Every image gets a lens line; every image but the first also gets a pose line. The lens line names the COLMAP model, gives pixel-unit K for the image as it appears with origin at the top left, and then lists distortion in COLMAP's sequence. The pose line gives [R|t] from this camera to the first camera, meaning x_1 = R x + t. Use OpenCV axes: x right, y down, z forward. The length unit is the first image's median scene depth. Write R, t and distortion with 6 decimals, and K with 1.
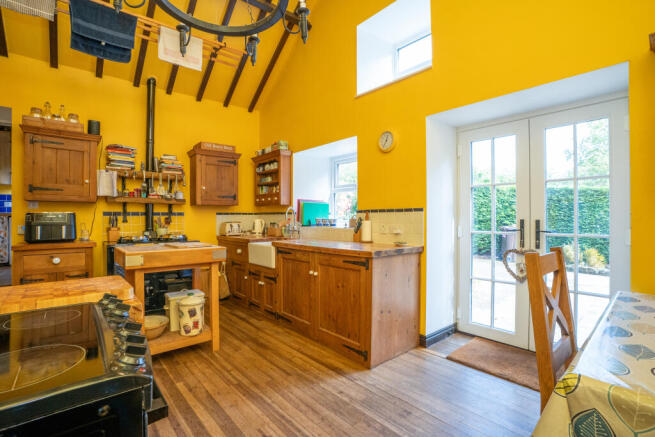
lens RADIAL K [[305.3, 0, 329.5], [0, 305.3, 218.4], [0, 0, 1]] dist [-0.016992, 0.000199]
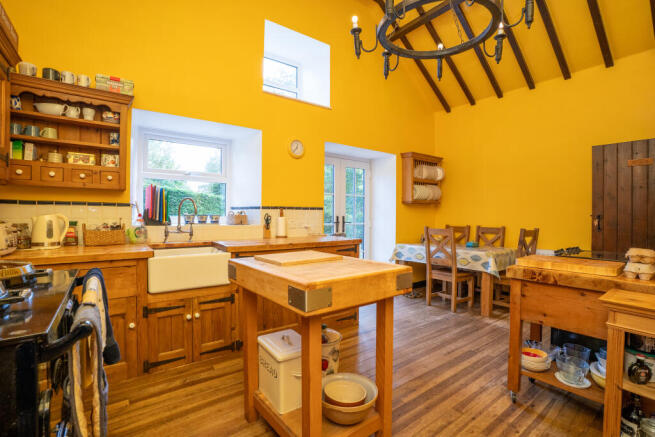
lens RADIAL K [[305.3, 0, 329.0], [0, 305.3, 218.7], [0, 0, 1]] dist [-0.016992, 0.000199]
pose [[0.069456, -0.009381, 0.997541, -0.989746], [-0.000106, 0.999956, 0.009412, 0.003392], [-0.997585, -0.000760, 0.069452, 0.821420]]
